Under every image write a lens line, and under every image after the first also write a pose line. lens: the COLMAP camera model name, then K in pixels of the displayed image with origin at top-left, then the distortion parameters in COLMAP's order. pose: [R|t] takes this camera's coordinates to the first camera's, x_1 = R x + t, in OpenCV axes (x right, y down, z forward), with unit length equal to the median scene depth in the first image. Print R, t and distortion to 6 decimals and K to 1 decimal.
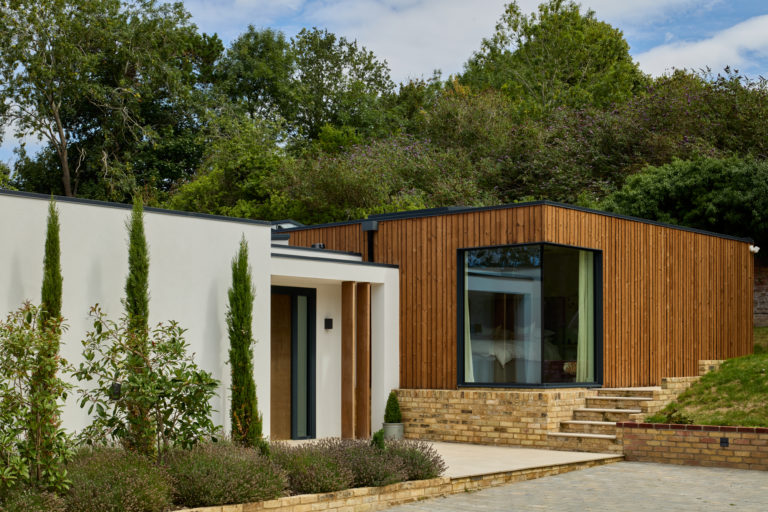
lens RADIAL K [[1123.7, 0, 383.6], [0, 1123.7, 347.7], [0, 0, 1]] dist [-0.022433, -0.008599]
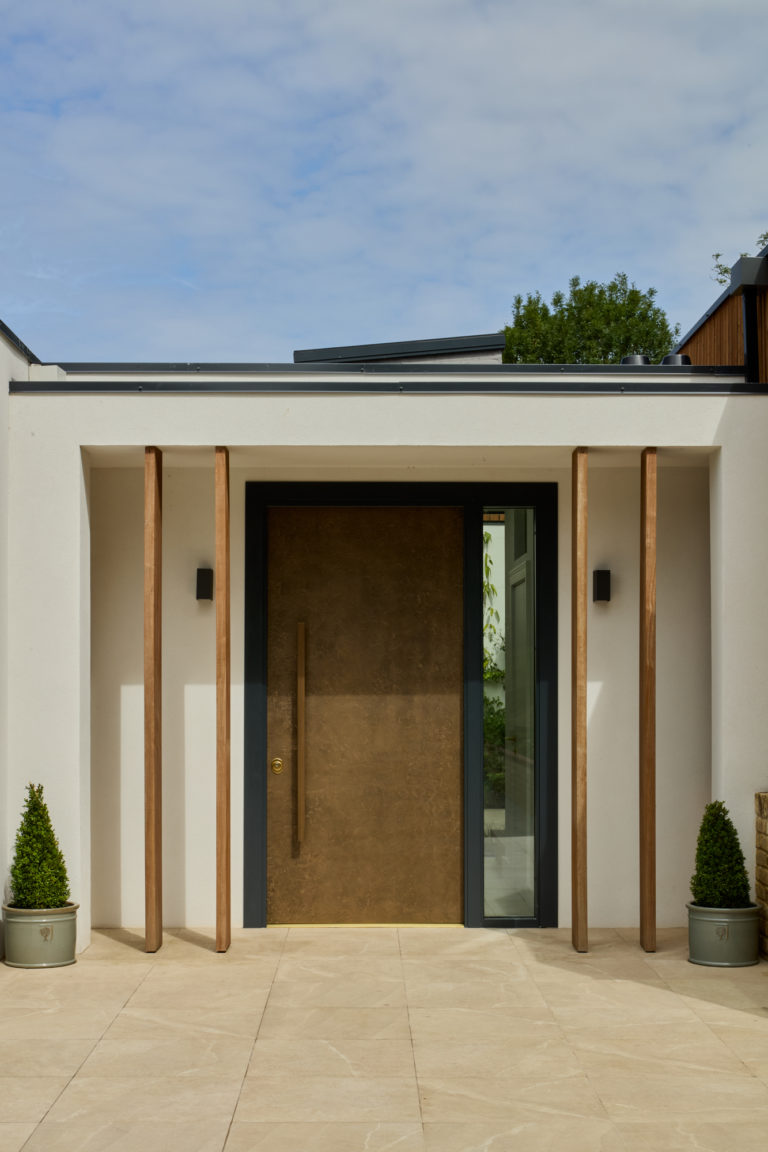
lens RADIAL K [[1685.6, 0, 385.6], [0, 1685.6, 652.8], [0, 0, 1]] dist [-0.022433, -0.008599]
pose [[0.665404, -0.013533, -0.746361, 0.283359], [0.005947, 0.999900, -0.012828, 0.004519], [0.746460, 0.004097, 0.665418, 0.629544]]
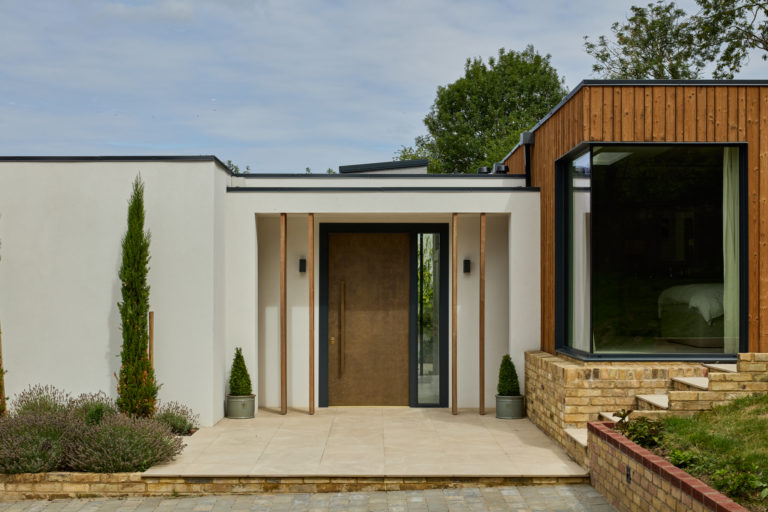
lens RADIAL K [[1130.2, 0, 385.6], [0, 1130.2, 280.2], [0, 0, 1]] dist [-0.031676, 0.038603]
pose [[0.661140, -0.004315, -0.750250, 0.523796], [0.005732, 0.999983, -0.000701, -0.011113], [0.750241, -0.003837, 0.661154, 0.429530]]
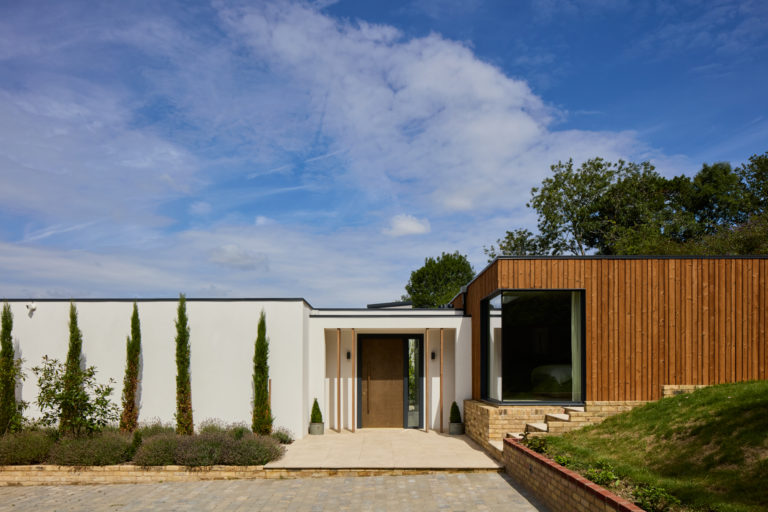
lens RADIAL K [[535.0, 0, 381.2], [0, 535.0, 362.6], [0, 0, 1]] dist [-0.003058, -0.001636]
pose [[0.654999, -0.008816, -0.755578, 0.469957], [0.007272, 0.999959, -0.005364, -0.008488], [0.755595, -0.001981, 0.655036, 0.466582]]
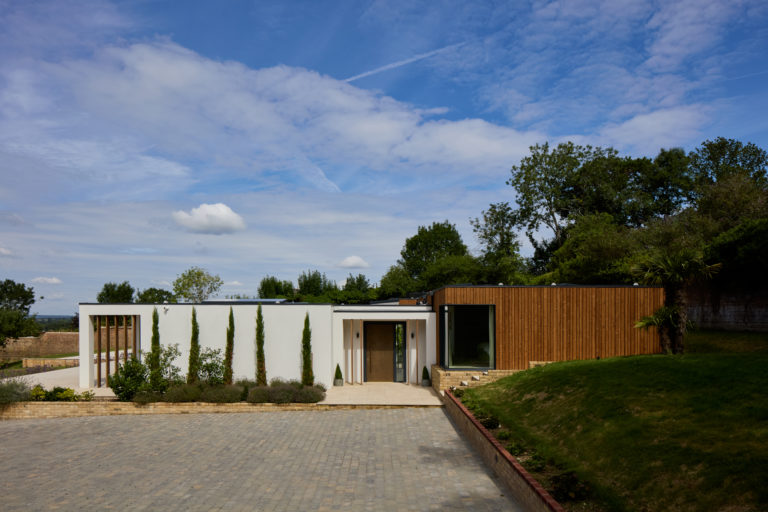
lens RADIAL K [[547.0, 0, 366.0], [0, 547.0, 315.2], [0, 0, 1]] dist [-0.001206, 0.001368]
pose [[0.637881, 0.000579, -0.770134, 0.802462], [0.005782, 0.999968, 0.005541, -0.073032], [0.770113, -0.007988, 0.637858, 0.176825]]
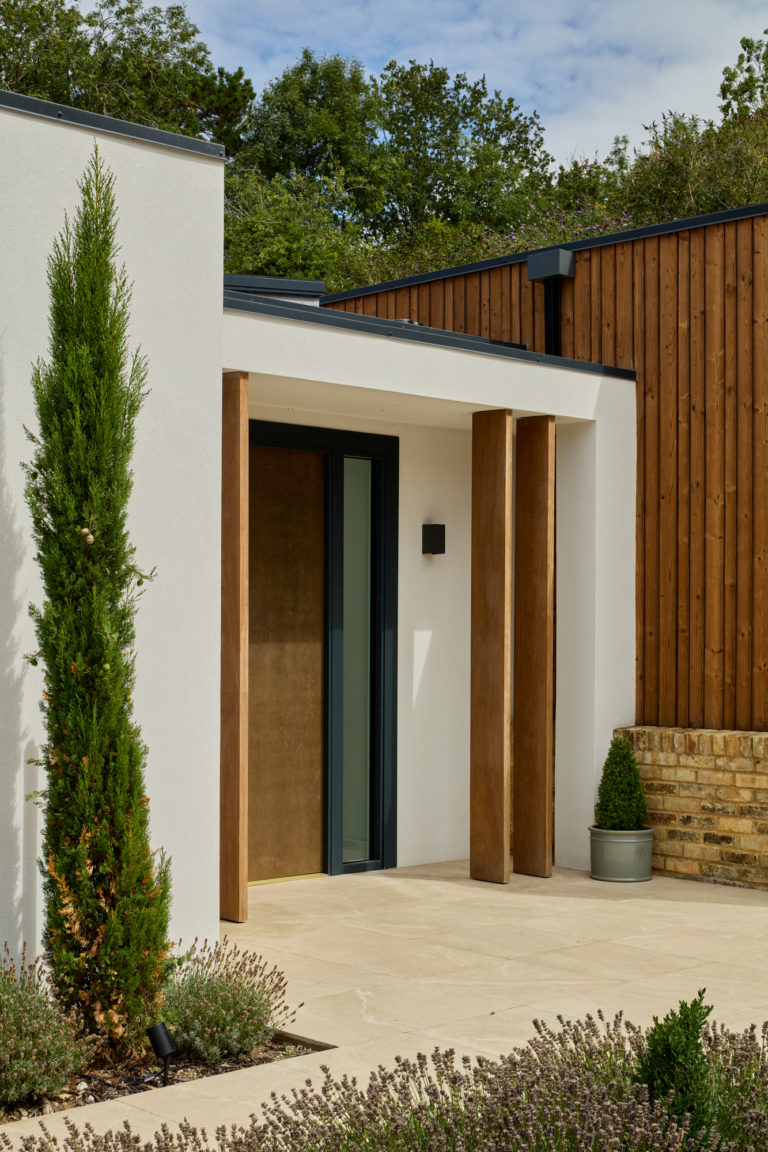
lens RADIAL K [[1649.0, 0, 381.3], [0, 1649.0, 637.3], [0, 0, 1]] dist [-0.009853, -0.015629]
pose [[0.996676, 0.004055, -0.081363, -0.023667], [-0.002973, 0.999906, 0.013414, 0.002456], [0.081410, -0.013127, 0.996594, 0.493570]]
